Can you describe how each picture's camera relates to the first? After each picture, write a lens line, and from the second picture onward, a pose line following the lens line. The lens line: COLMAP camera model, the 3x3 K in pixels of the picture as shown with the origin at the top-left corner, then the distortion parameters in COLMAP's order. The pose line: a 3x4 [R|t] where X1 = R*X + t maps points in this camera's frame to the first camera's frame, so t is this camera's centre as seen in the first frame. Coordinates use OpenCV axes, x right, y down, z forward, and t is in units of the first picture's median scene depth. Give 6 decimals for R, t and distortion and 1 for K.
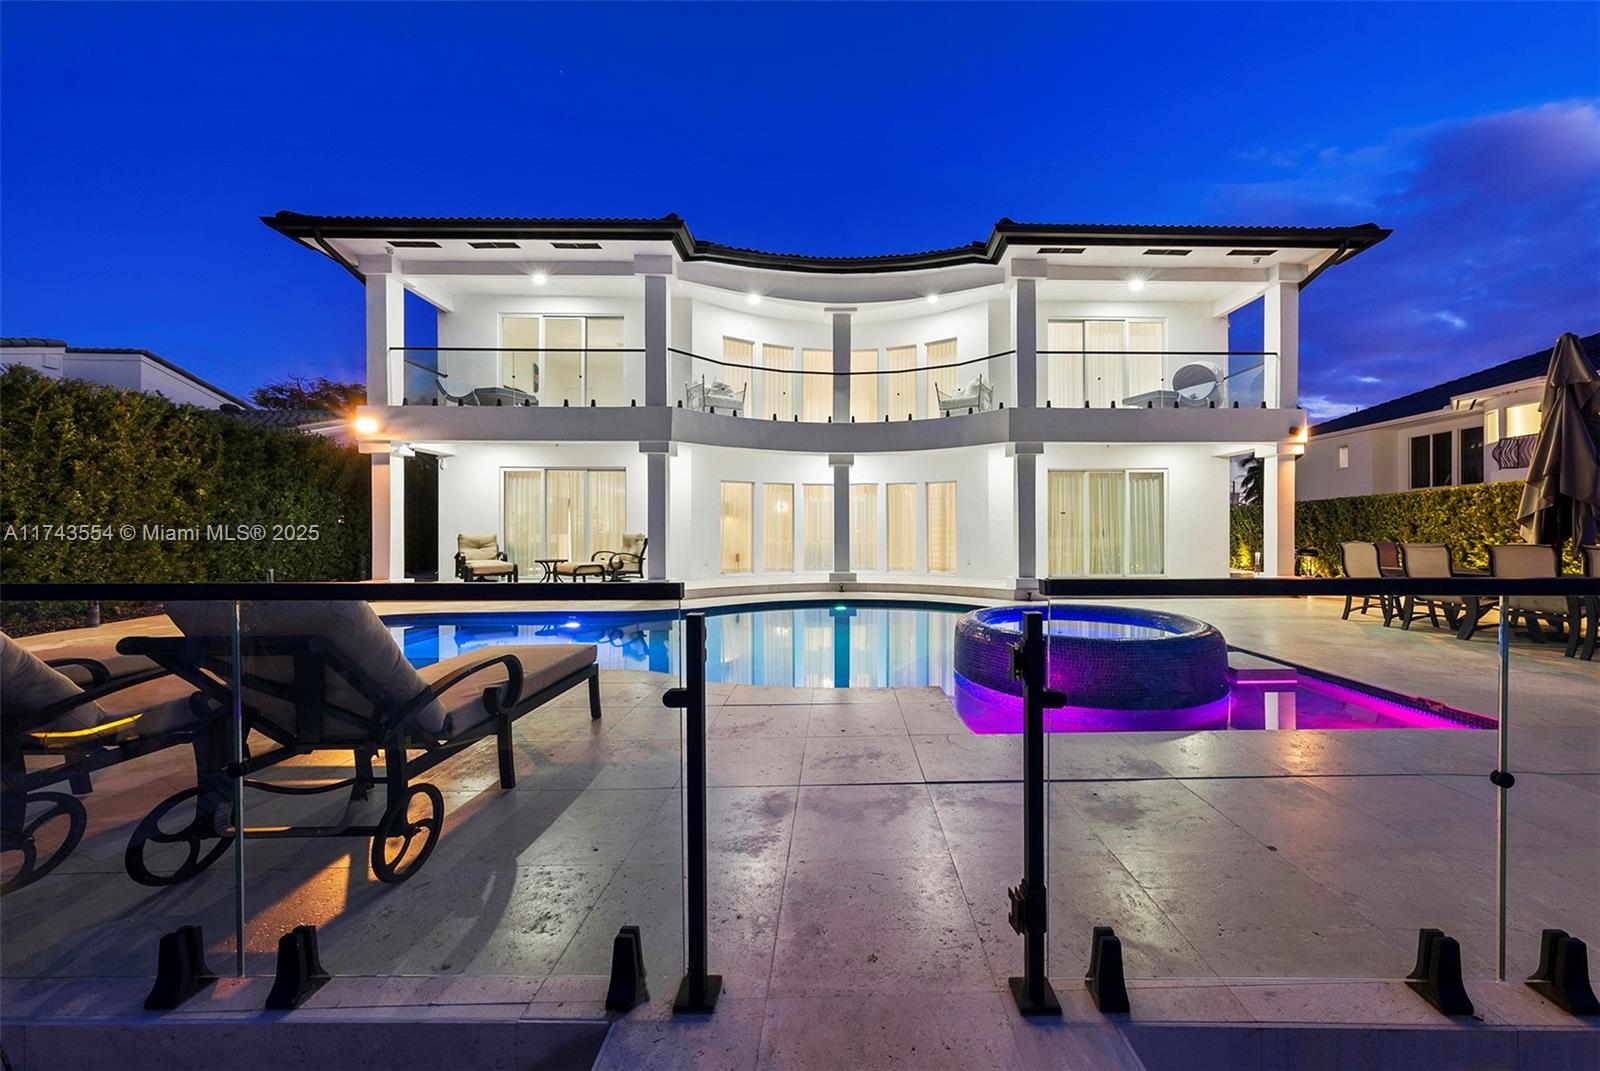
lens RADIAL K [[564.7, 0, 850.2], [0, 564.7, 536.0], [0, 0, 1]] dist [-0.005904, 0.002680]
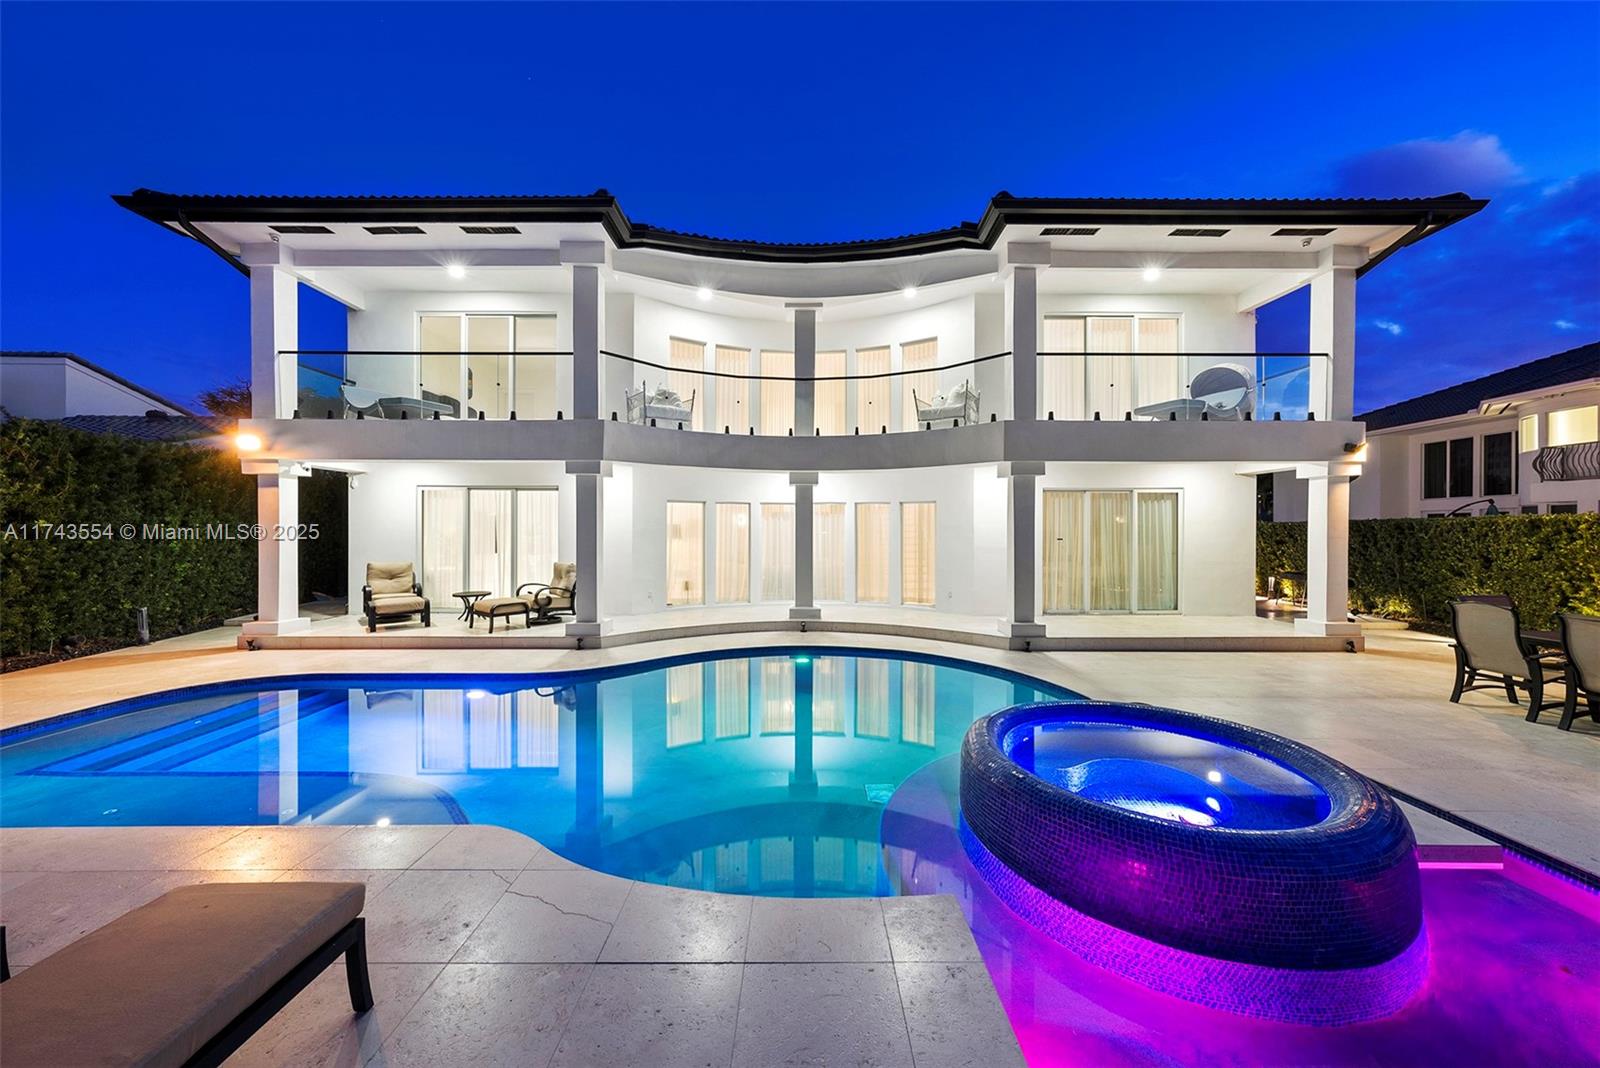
lens RADIAL K [[564.7, 0, 802.6], [0, 564.7, 536.8], [0, 0, 1]] dist [-0.005904, 0.002680]
pose [[0.999785, 0.003304, -0.020477, -0.000049], [-0.003270, 0.999993, 0.001707, -0.051578], [0.020483, -0.001639, 0.999789, 0.146810]]
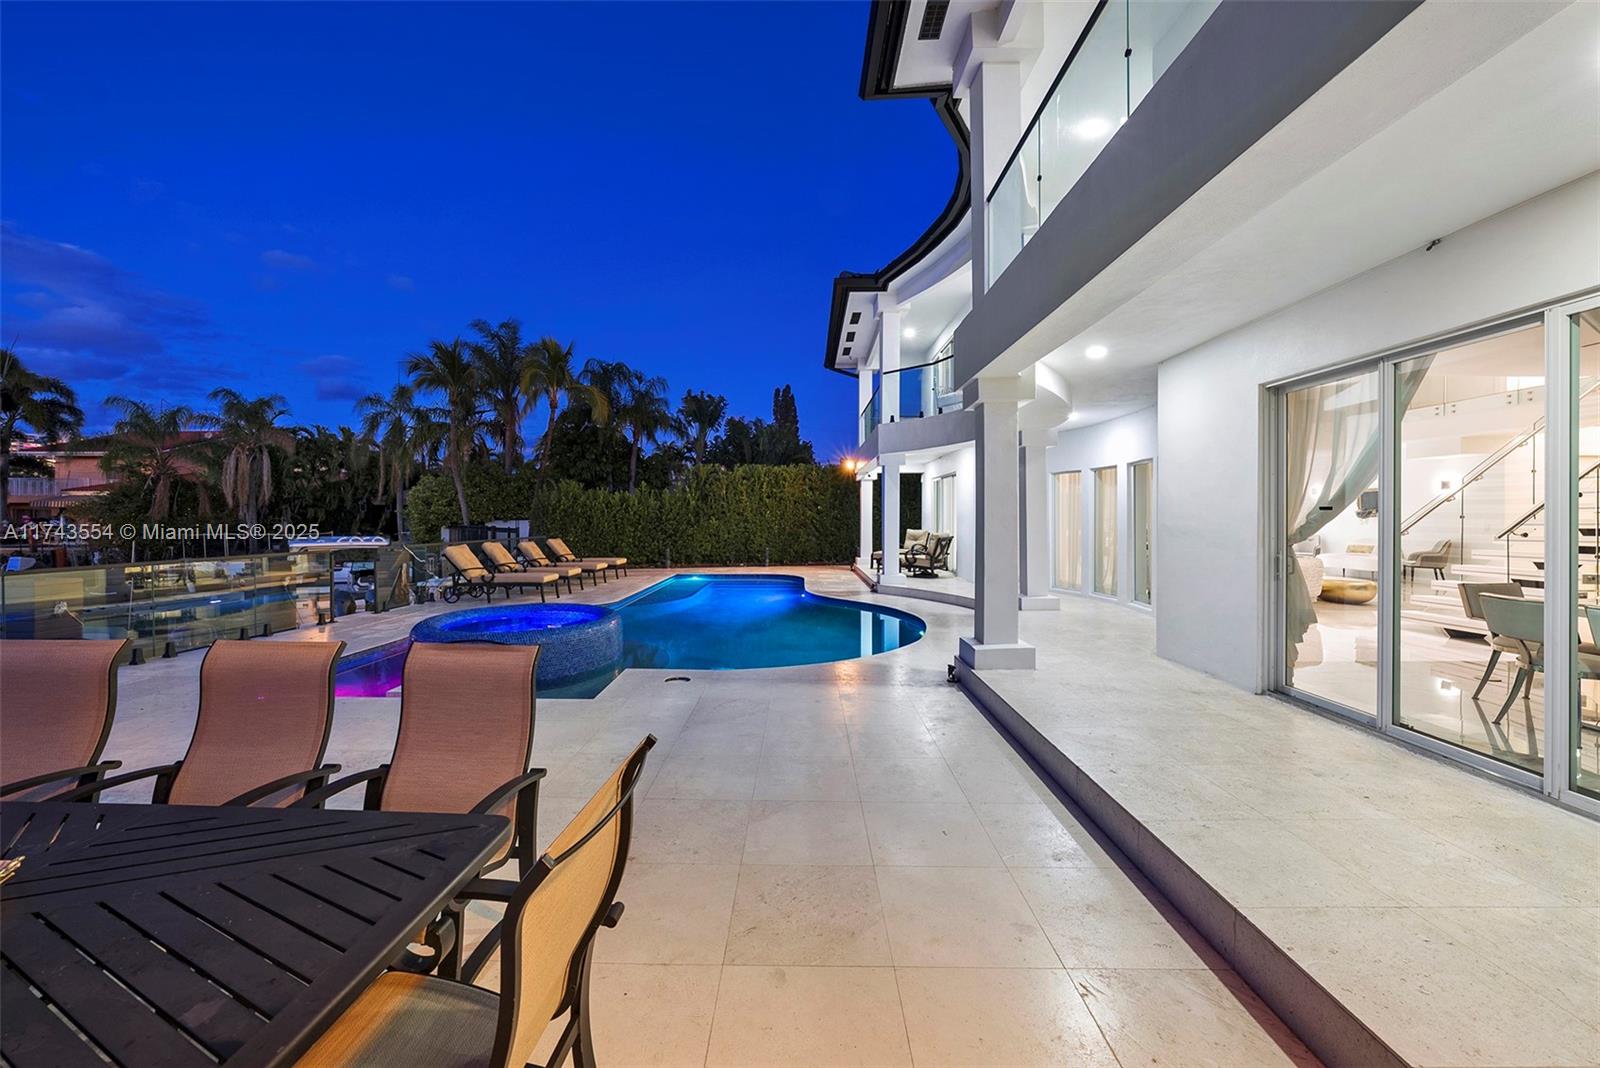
lens RADIAL K [[597.6, 0, 790.5], [0, 597.6, 521.2], [0, 0, 1]] dist [0.000282, 0.000003]
pose [[-0.044352, 0.009850, -0.998967, 0.839687], [-0.006730, 0.999926, 0.010159, -0.041026], [0.998993, 0.007174, -0.044283, 0.814956]]
